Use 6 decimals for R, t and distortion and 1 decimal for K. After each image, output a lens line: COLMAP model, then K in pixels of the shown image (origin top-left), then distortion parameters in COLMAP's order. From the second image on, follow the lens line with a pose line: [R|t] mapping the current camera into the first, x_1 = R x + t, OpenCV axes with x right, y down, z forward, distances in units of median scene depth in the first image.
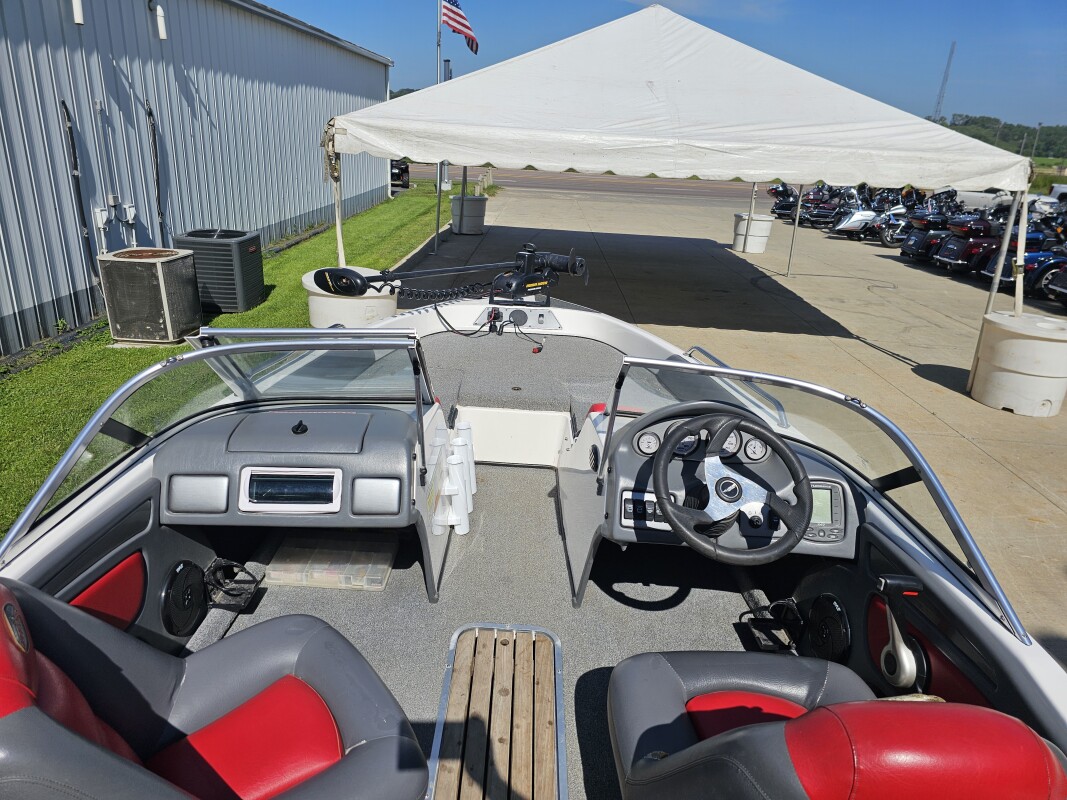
lens RADIAL K [[710.3, 0, 533.5], [0, 710.3, 400.0], [0, 0, 1]] dist [0.002755, 0.001832]
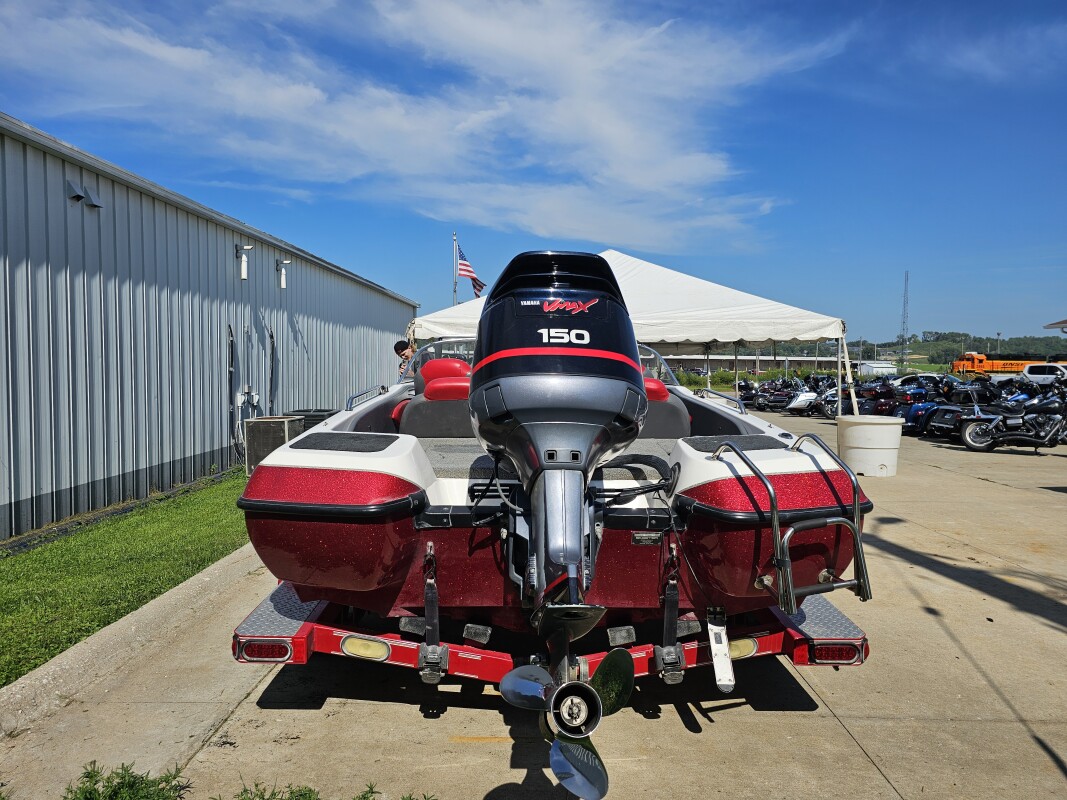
lens RADIAL K [[710.3, 0, 533.5], [0, 710.3, 400.0], [0, 0, 1]] dist [0.002755, 0.001832]
pose [[0.998586, -0.053146, -0.001553, -0.008047], [0.050054, 0.949545, -0.309610, 0.209169], [0.017929, 0.309094, 0.950862, -0.344557]]
